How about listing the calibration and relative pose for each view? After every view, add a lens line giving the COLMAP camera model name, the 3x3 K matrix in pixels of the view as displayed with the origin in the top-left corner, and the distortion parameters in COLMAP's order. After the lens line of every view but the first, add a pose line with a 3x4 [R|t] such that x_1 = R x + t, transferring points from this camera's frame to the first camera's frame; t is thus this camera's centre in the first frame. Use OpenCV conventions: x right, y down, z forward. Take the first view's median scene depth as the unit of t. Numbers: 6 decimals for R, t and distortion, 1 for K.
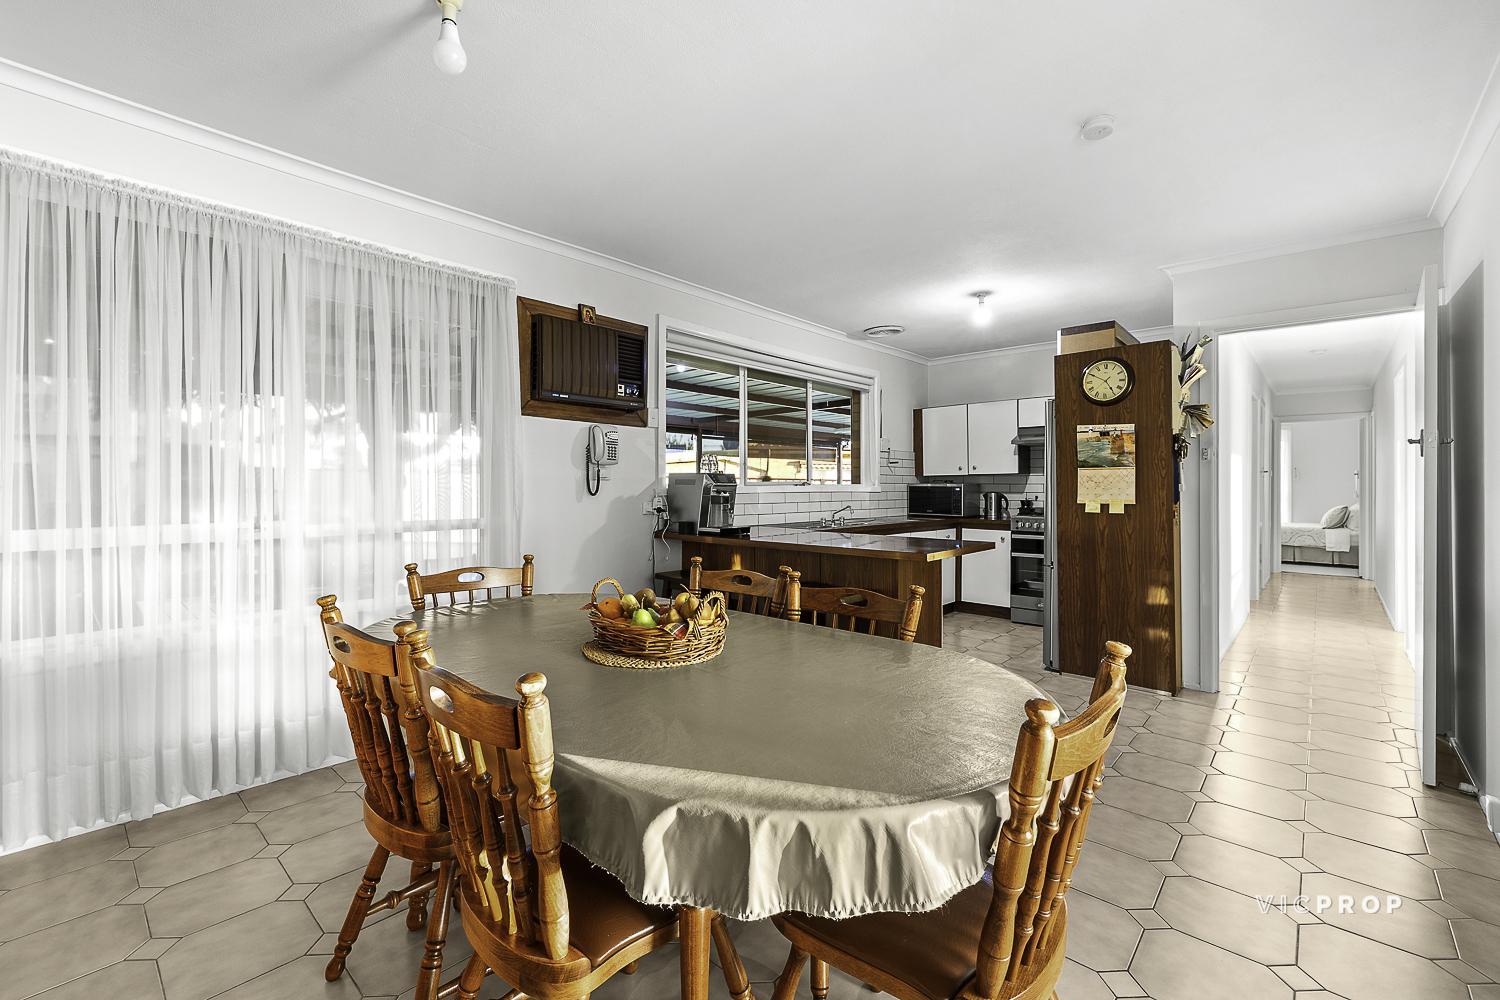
lens RADIAL K [[629.5, 0, 751.8], [0, 629.5, 488.1], [0, 0, 1]] dist [0.000357, 0.000013]
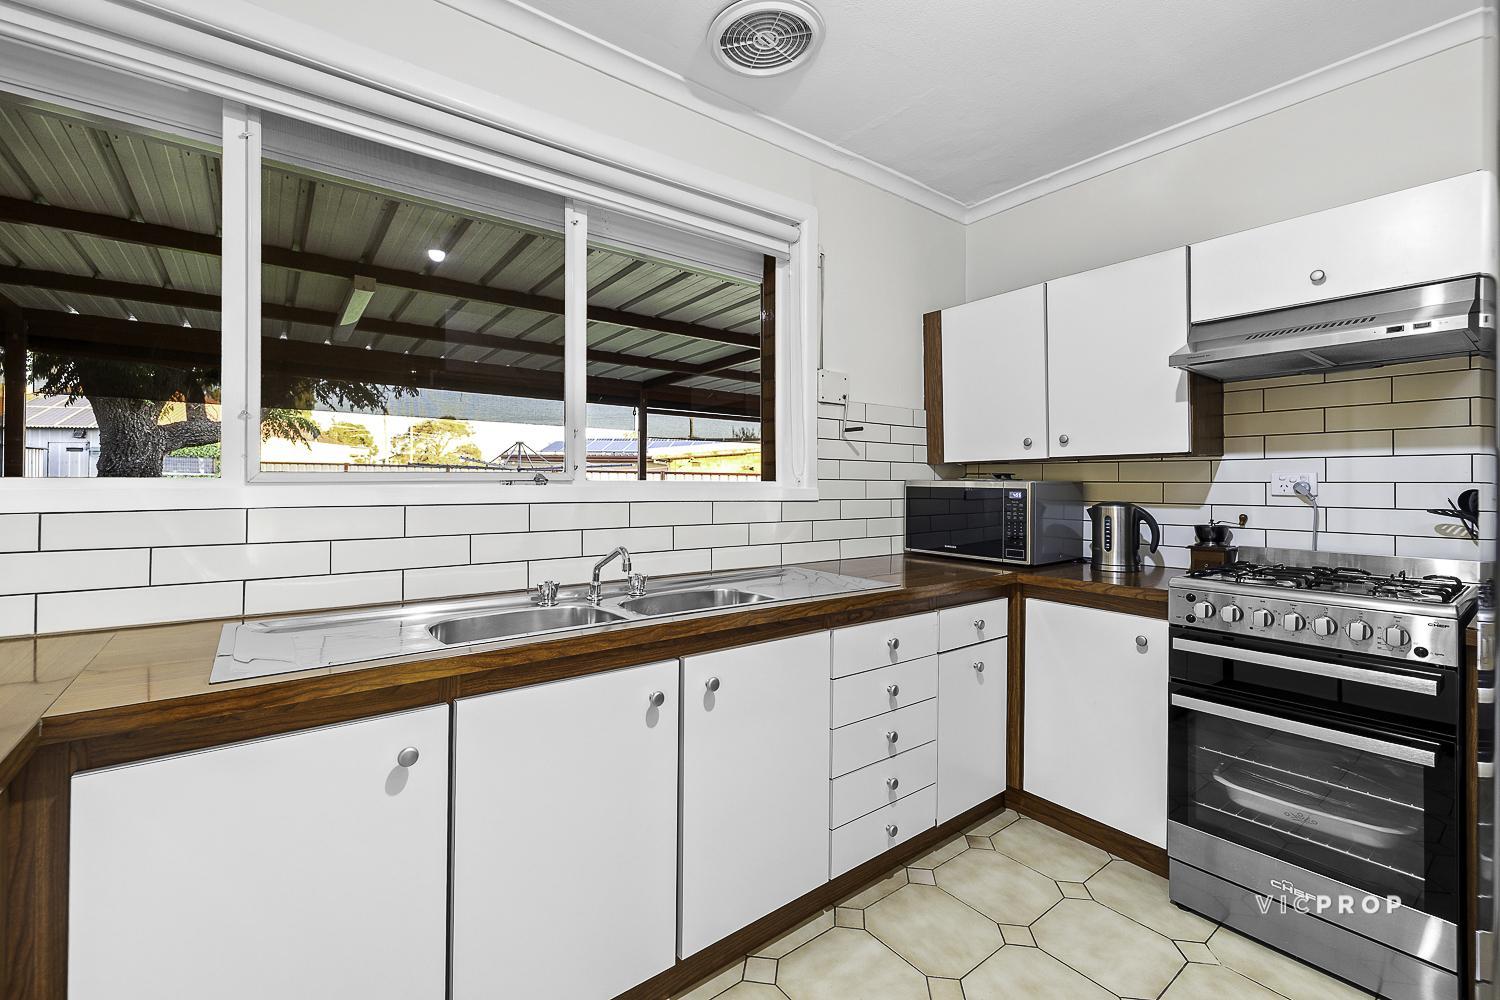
lens RADIAL K [[629.5, 0, 751.8], [0, 629.5, 488.1], [0, 0, 1]] dist [0.000357, 0.000013]
pose [[0.983808, 0.003513, -0.179194, 0.230349], [-0.003557, 0.999994, 0.000078, -0.001808], [0.179193, 0.000561, 0.983814, 0.574015]]
